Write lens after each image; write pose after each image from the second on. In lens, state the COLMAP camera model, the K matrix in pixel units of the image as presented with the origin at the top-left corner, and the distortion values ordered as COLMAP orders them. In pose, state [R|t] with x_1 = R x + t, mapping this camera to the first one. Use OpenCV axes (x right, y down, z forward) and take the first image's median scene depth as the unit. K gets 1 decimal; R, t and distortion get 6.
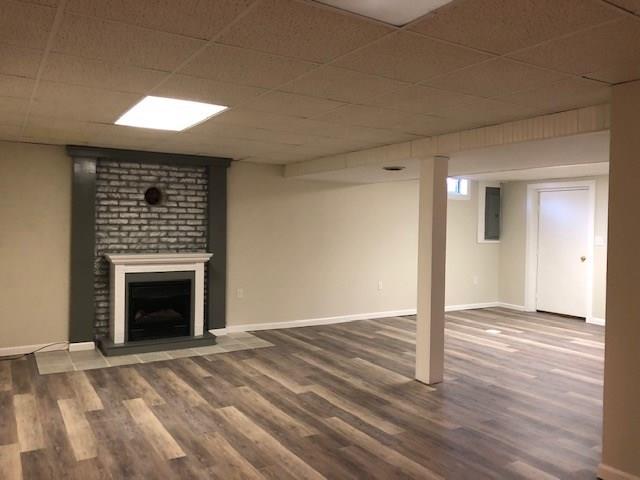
lens RADIAL K [[526.0, 0, 319.1], [0, 526.0, 234.8], [0, 0, 1]] dist [0.019469, -0.005797]
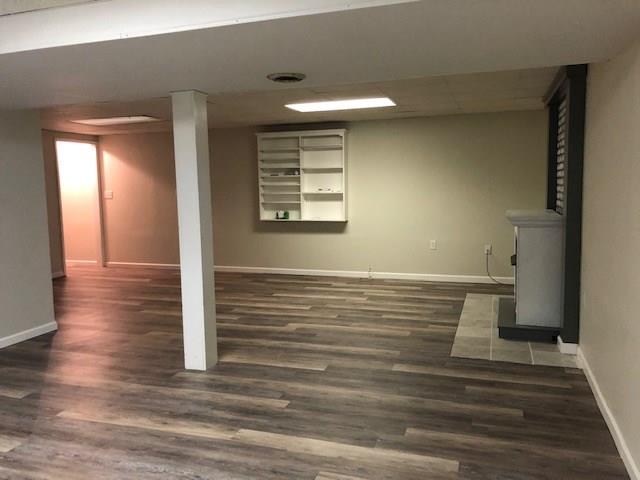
lens RADIAL K [[526.0, 0, 319.1], [0, 526.0, 234.8], [0, 0, 1]] dist [0.019469, -0.005797]
pose [[-0.763541, 0.060636, -0.642907, 0.587777], [-0.005155, 0.994978, 0.099964, -0.012093], [0.645739, 0.079641, -0.759393, 1.728157]]
